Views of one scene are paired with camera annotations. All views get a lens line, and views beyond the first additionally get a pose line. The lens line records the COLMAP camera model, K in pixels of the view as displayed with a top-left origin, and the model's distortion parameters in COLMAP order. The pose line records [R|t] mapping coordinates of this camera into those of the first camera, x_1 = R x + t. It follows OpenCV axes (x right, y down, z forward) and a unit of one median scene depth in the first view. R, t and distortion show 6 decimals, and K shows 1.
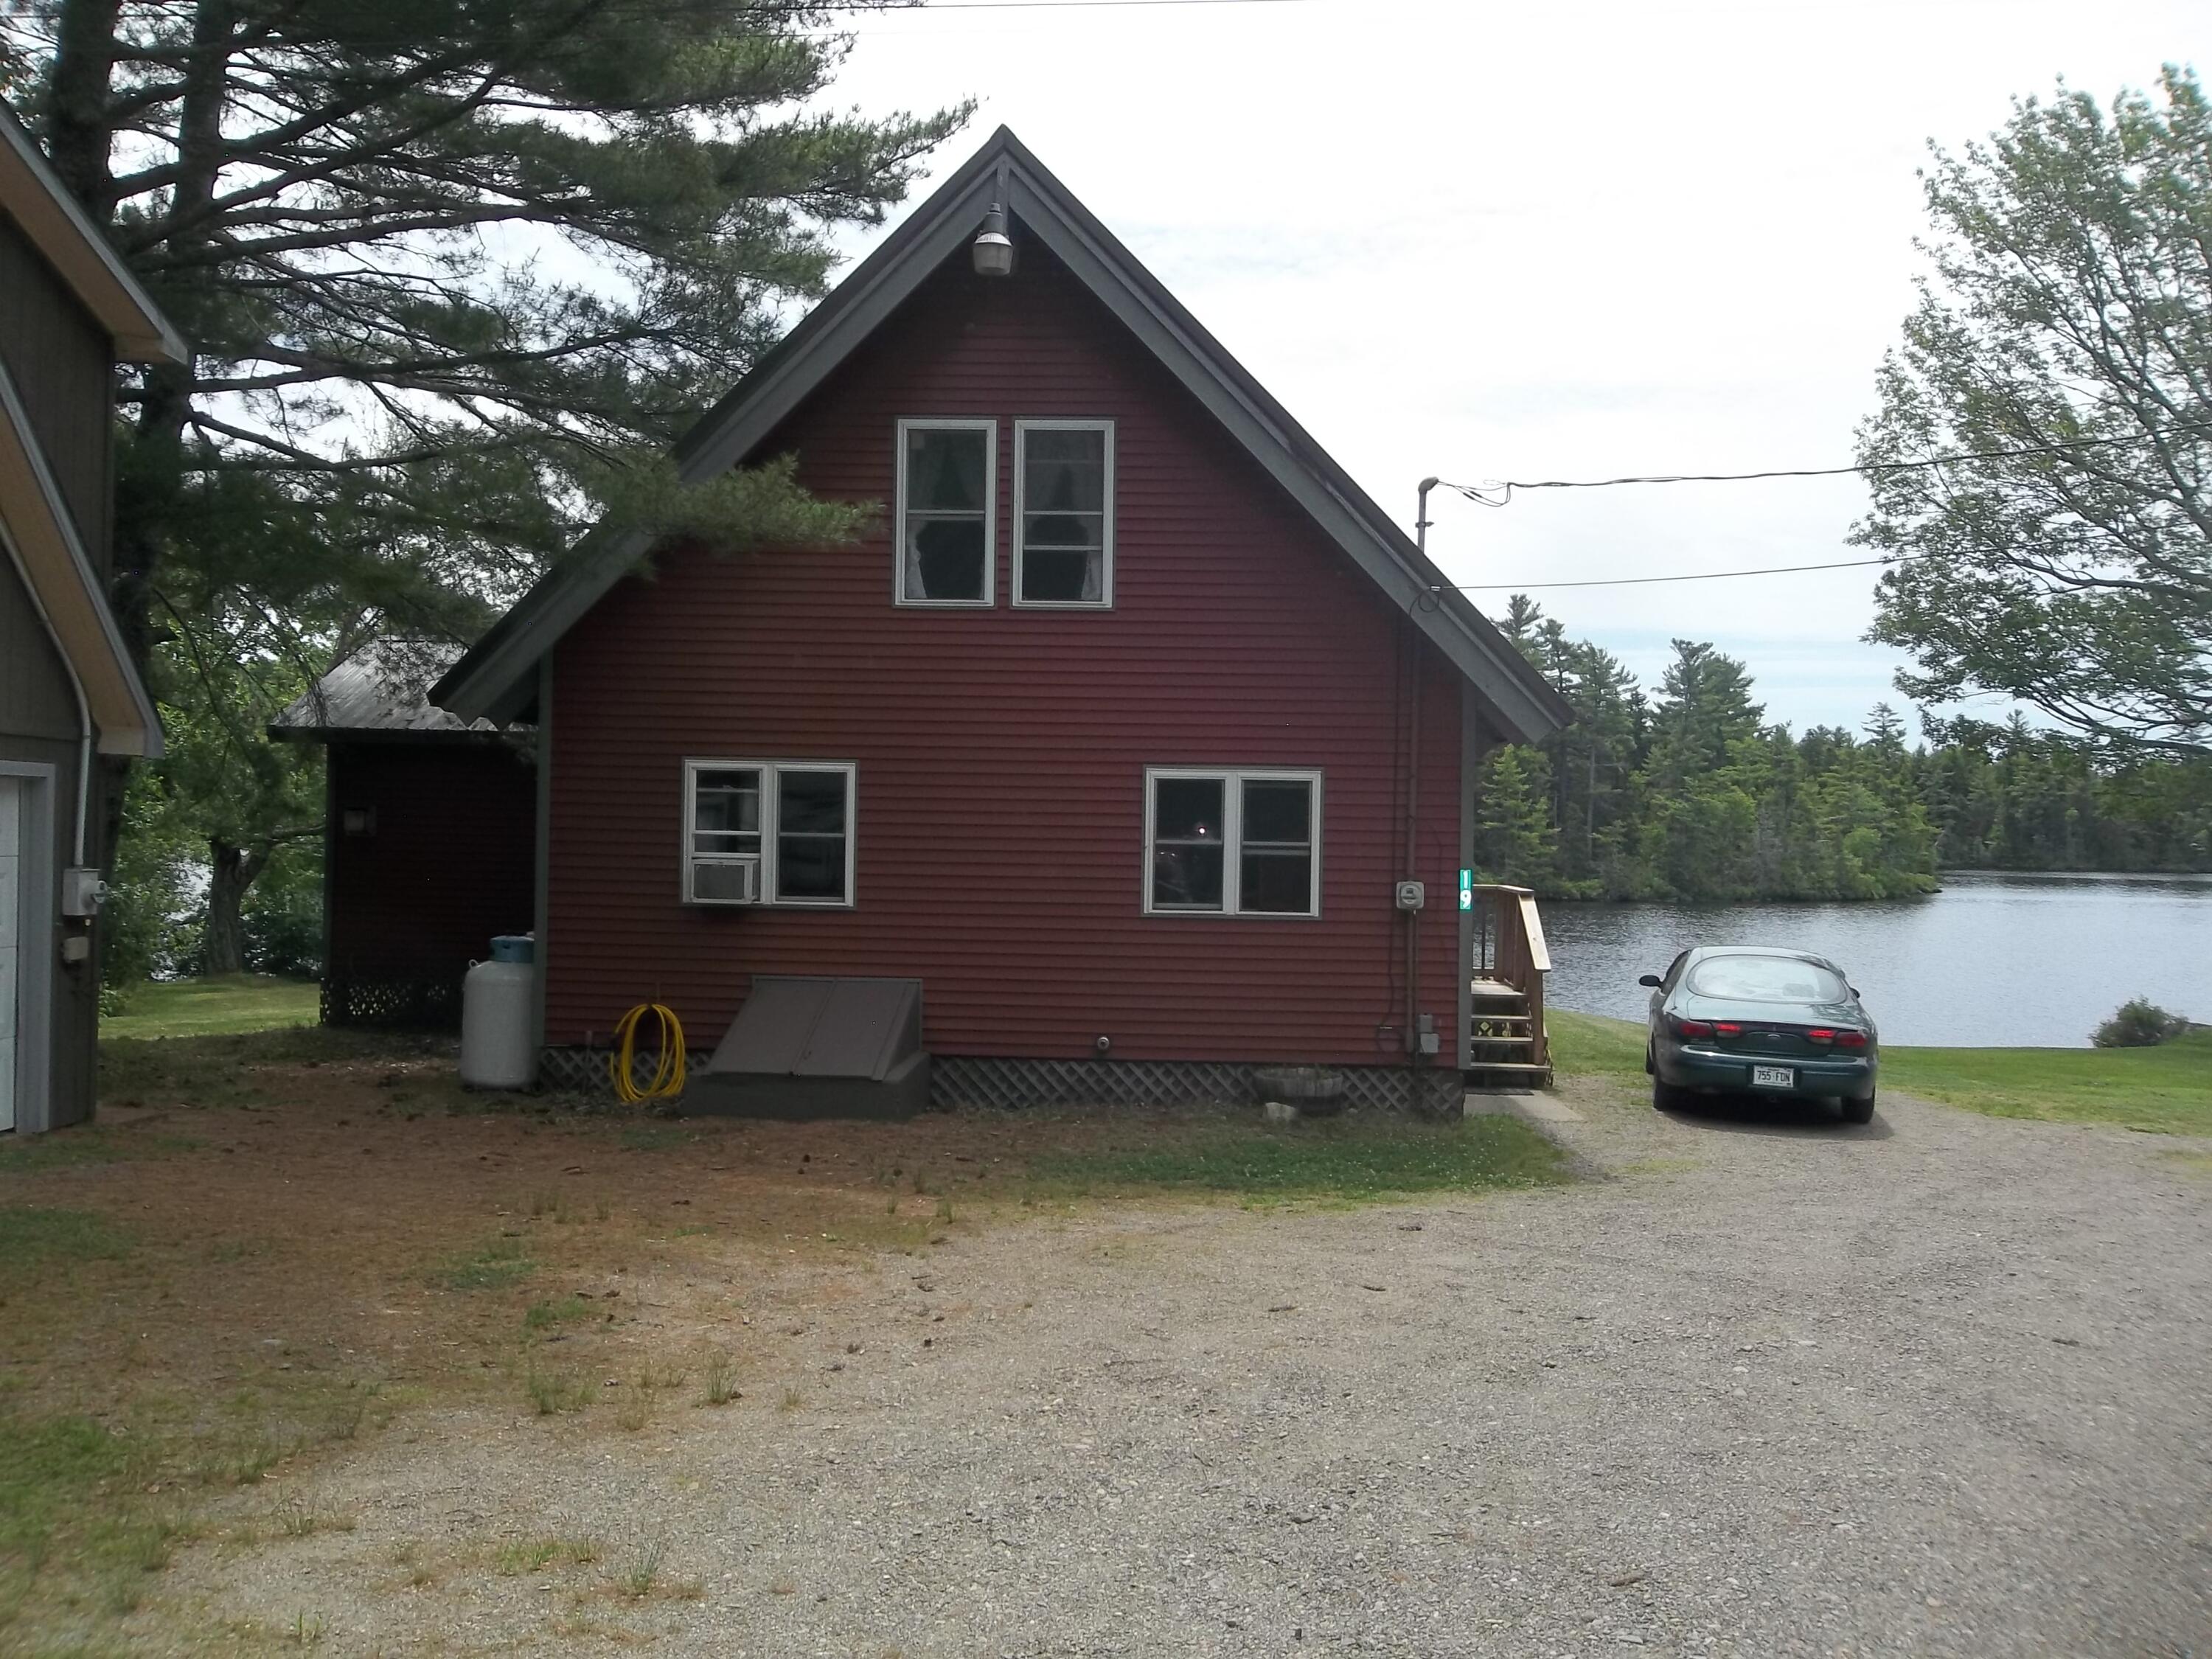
lens RADIAL K [[1796.6, 0, 1106.5], [0, 1796.6, 864.7], [0, 0, 1]] dist [-0.003117, 0.133181]
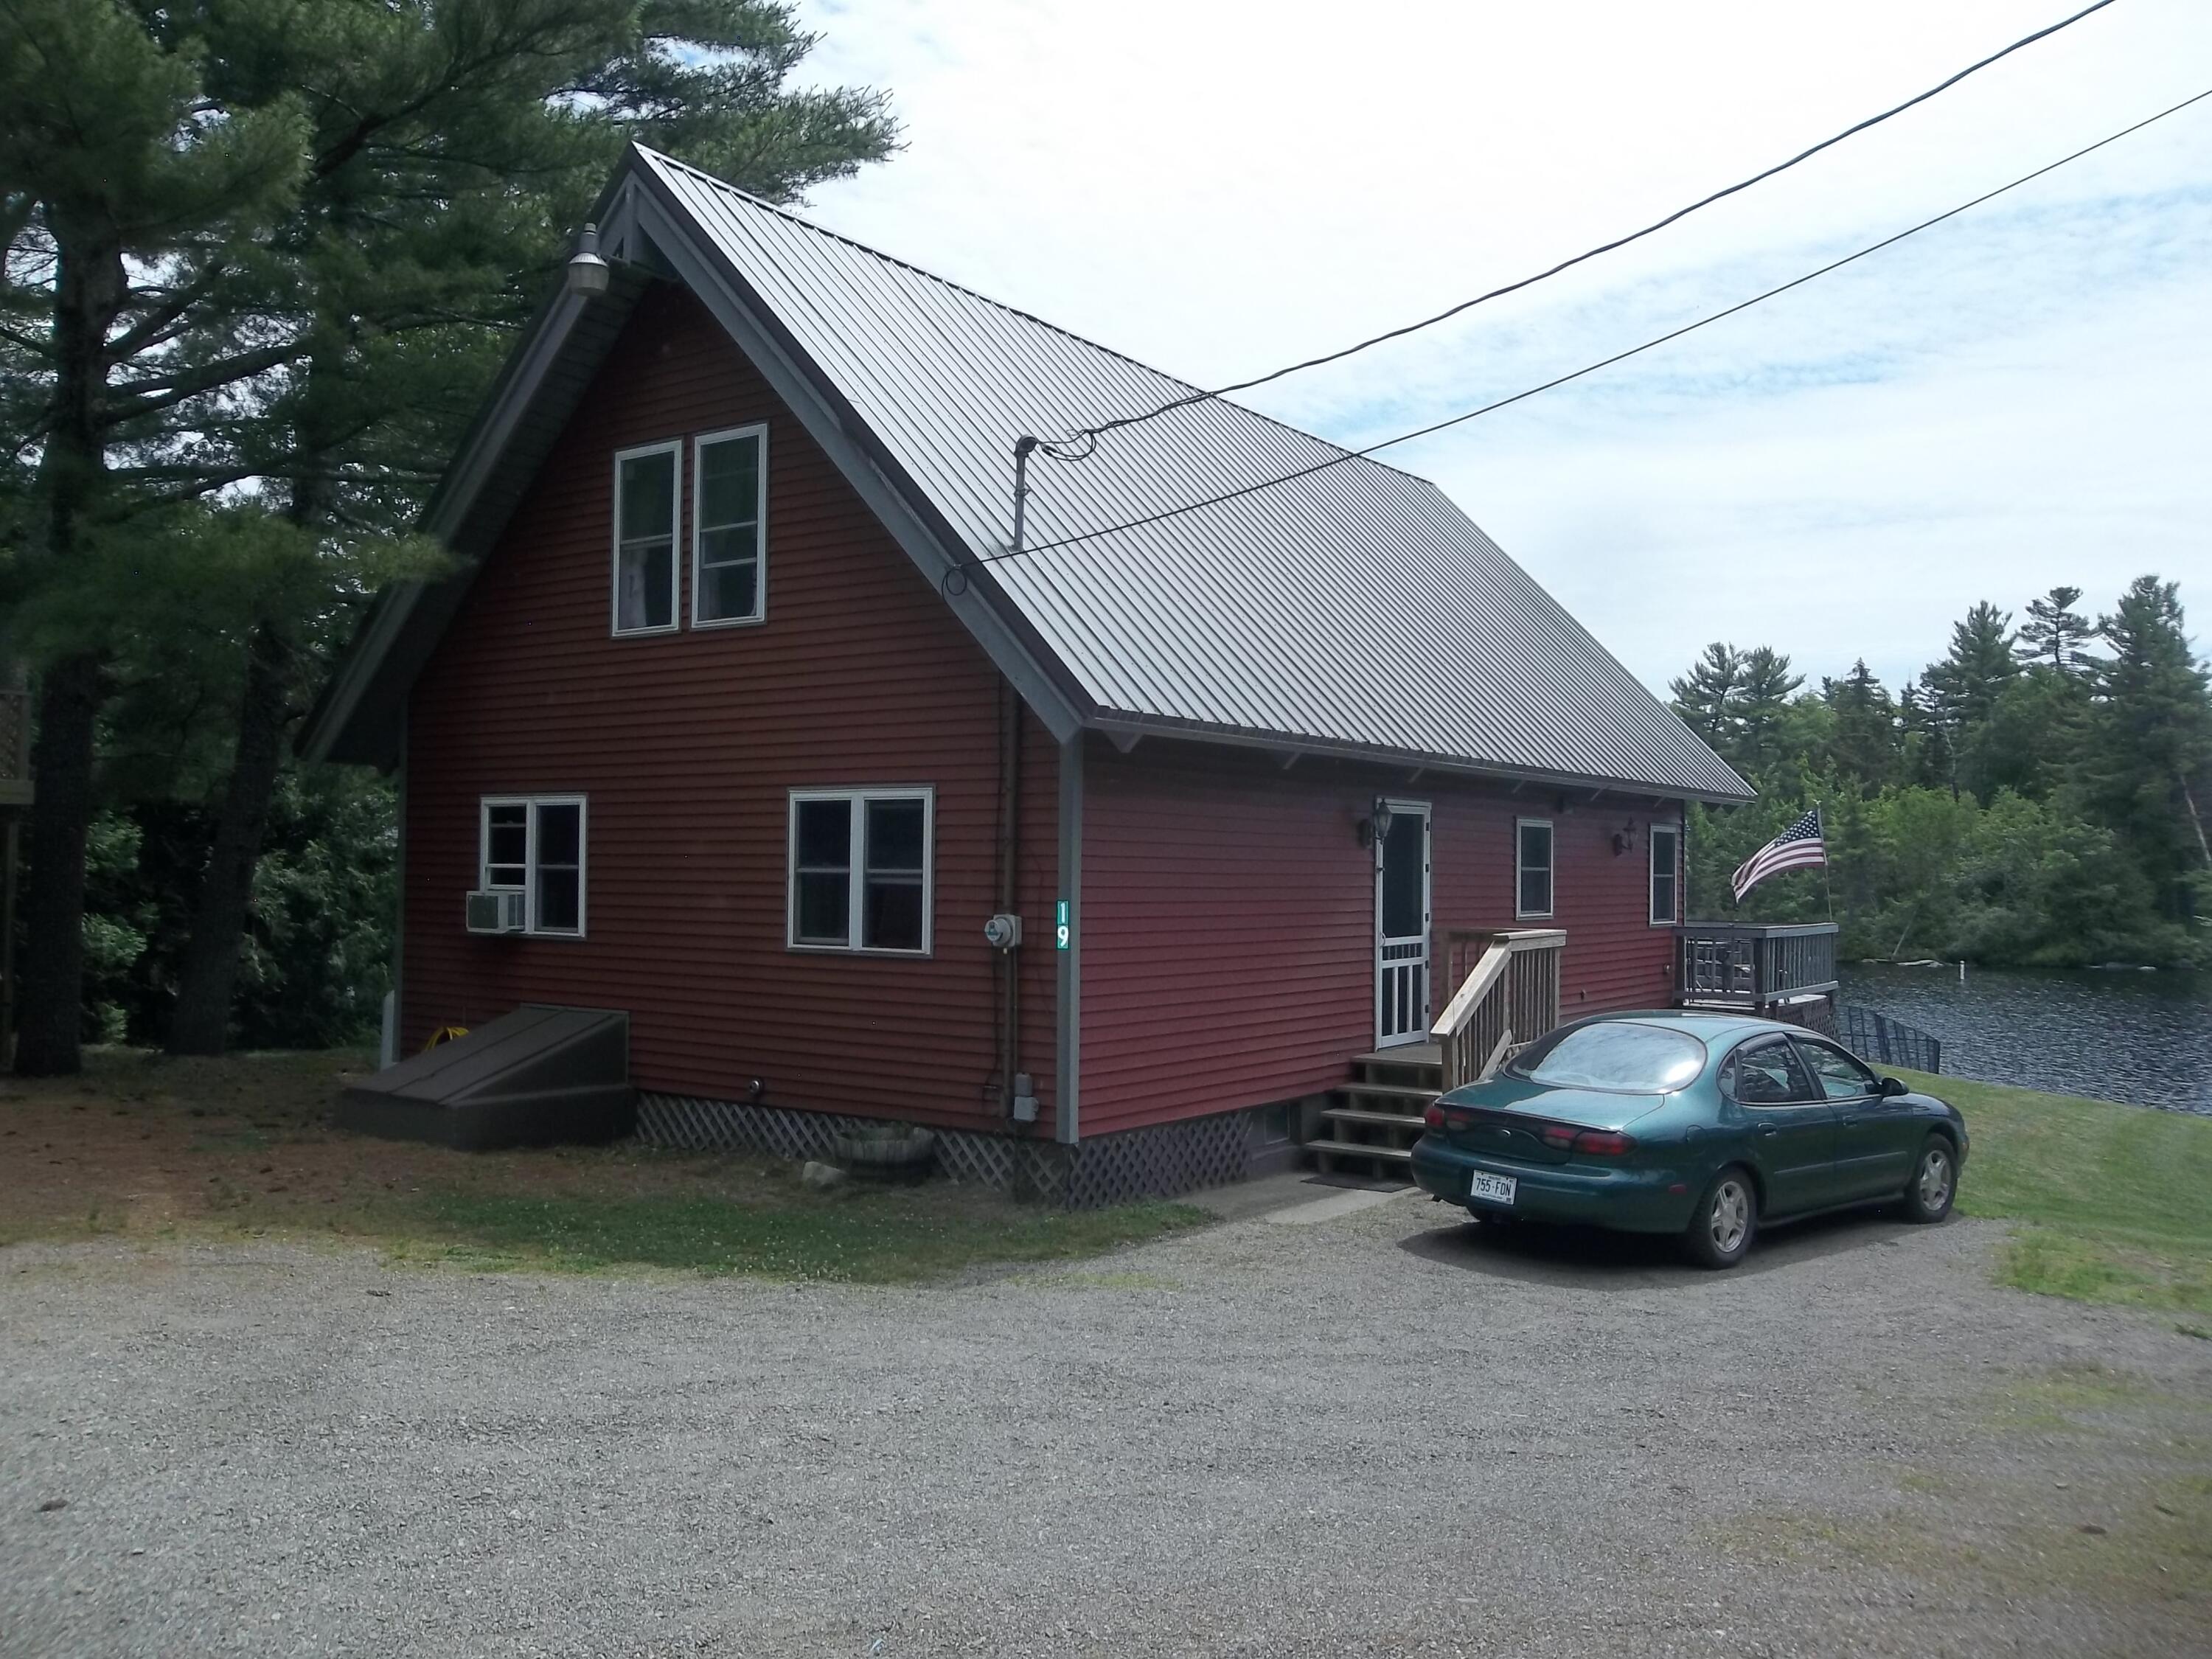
lens RADIAL K [[1806.4, 0, 1050.9], [0, 1806.4, 852.1], [0, 0, 1]] dist [0.007573, 0.009844]
pose [[0.831313, -0.015075, -0.555600, 0.645194], [-0.003016, 0.999495, -0.031631, 0.006844], [0.555797, 0.027971, 0.830848, 0.301483]]
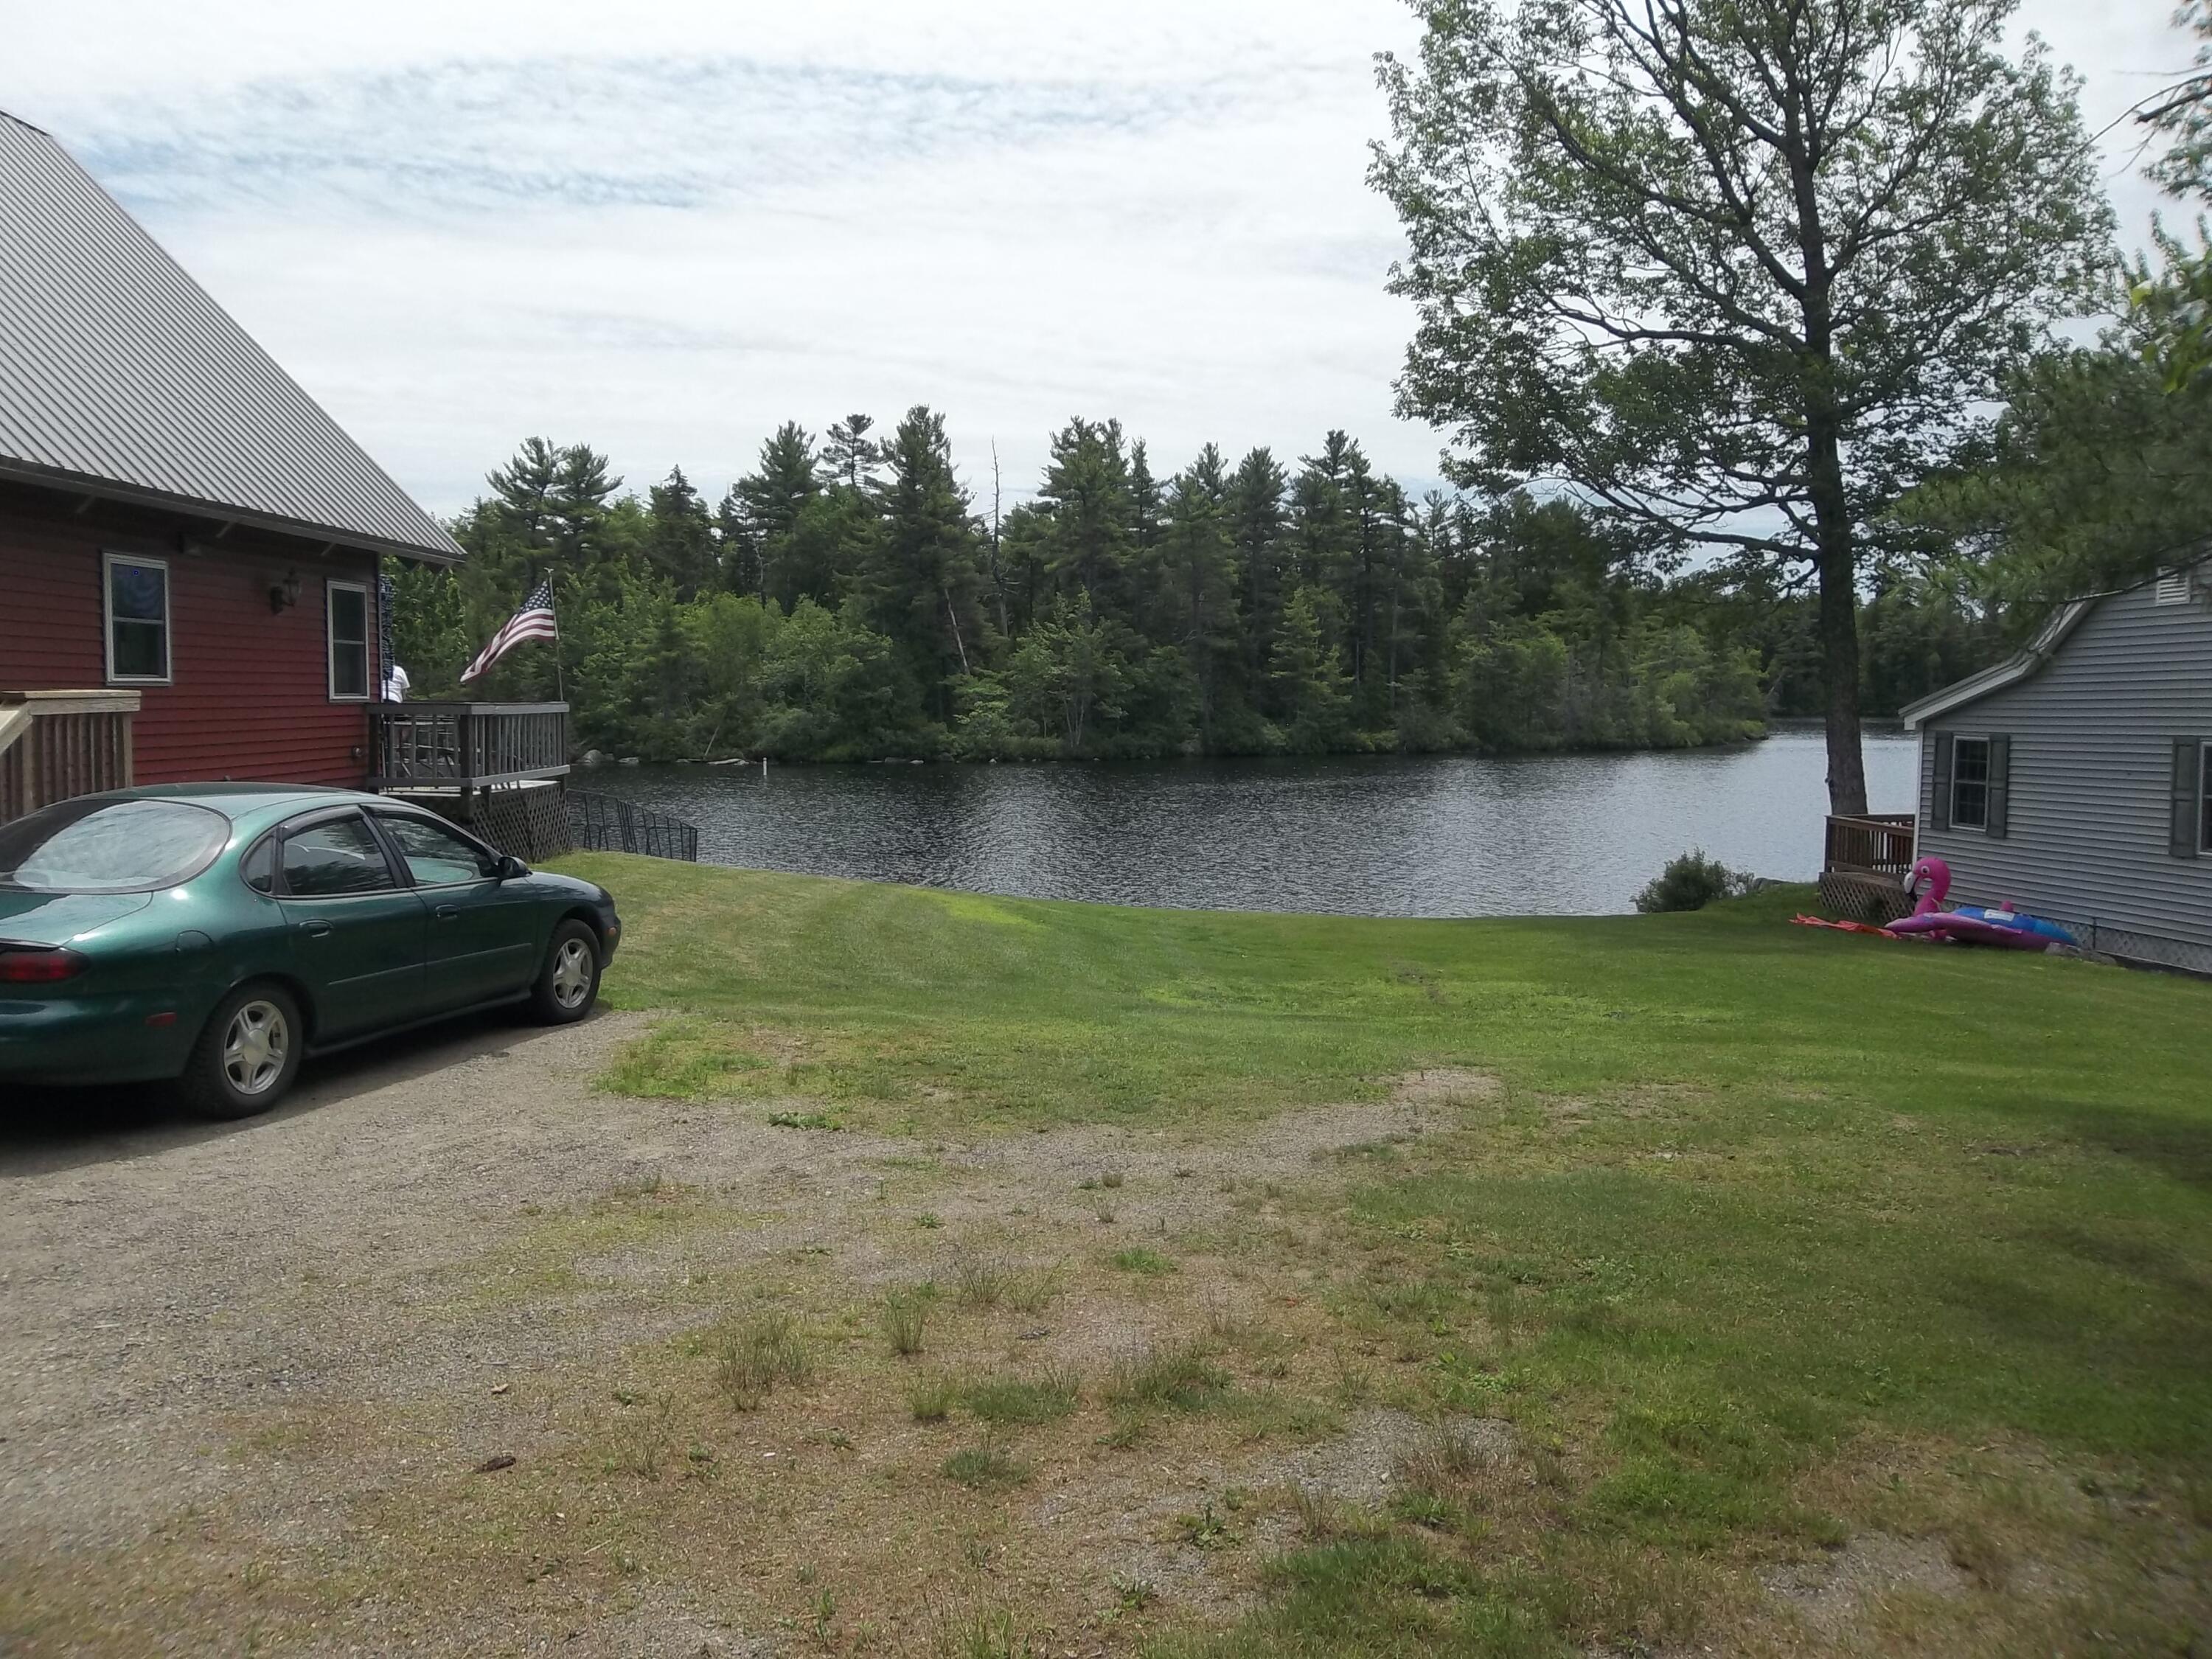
lens RADIAL K [[1759.9, 0, 1013.1], [0, 1759.9, 884.4], [0, 0, 1]] dist [0.001361, -0.019576]
pose [[0.999819, -0.011954, -0.014824, 0.698753], [0.013223, 0.995976, 0.088638, 0.034649], [0.013705, -0.088818, 0.995954, 0.526219]]
